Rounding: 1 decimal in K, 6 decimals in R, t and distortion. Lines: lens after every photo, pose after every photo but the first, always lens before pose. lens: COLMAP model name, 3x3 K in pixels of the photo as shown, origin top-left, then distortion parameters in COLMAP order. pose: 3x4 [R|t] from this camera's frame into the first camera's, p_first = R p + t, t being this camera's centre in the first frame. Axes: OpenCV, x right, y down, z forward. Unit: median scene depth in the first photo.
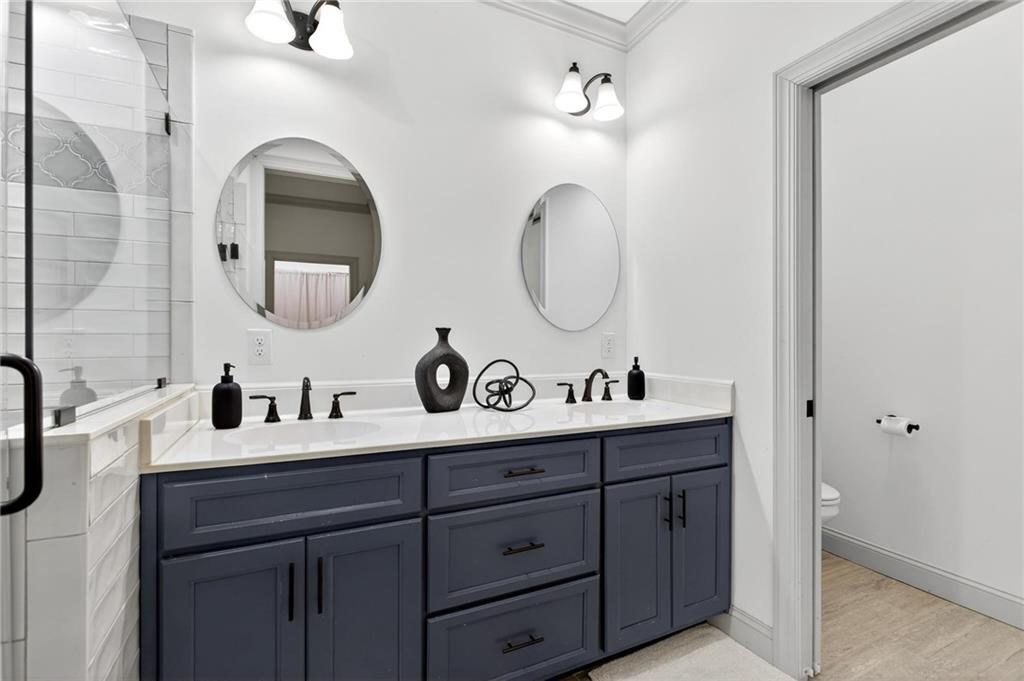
lens RADIAL K [[453.2, 0, 512.0], [0, 453.2, 340.5], [0, 0, 1]] dist [-0.000982, -0.000023]
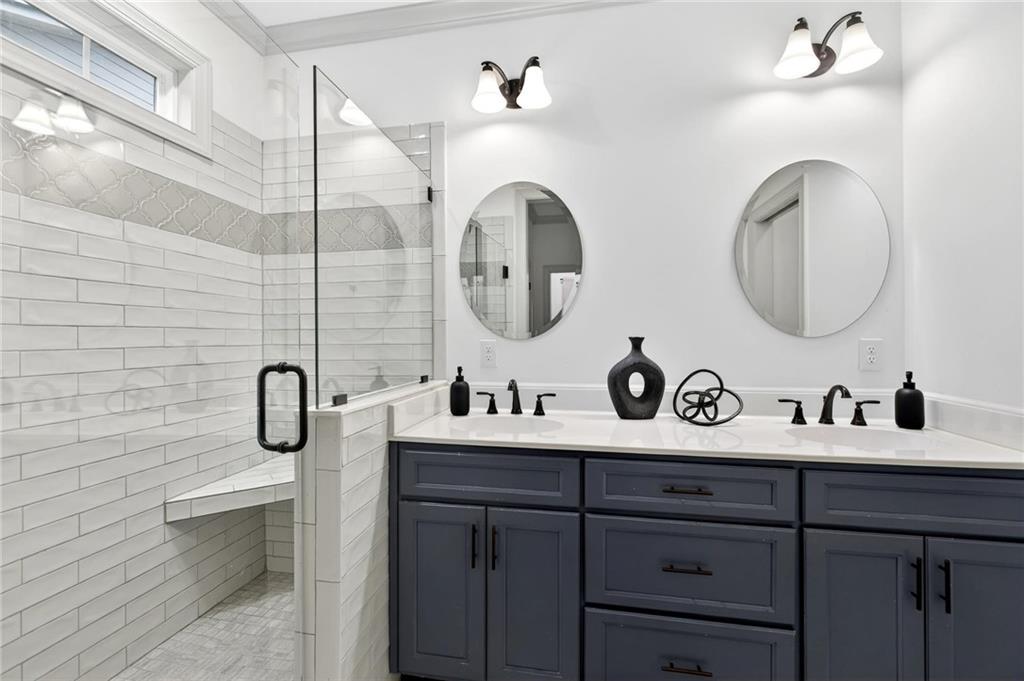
lens RADIAL K [[453.1, 0, 512.0], [0, 453.1, 340.5], [0, 0, 1]] dist [0.002545, 0.000379]
pose [[0.812325, -0.000973, -0.583204, 0.241653], [0.002750, 0.999994, 0.002161, -0.025641], [0.583199, -0.003360, 0.812323, 0.005503]]
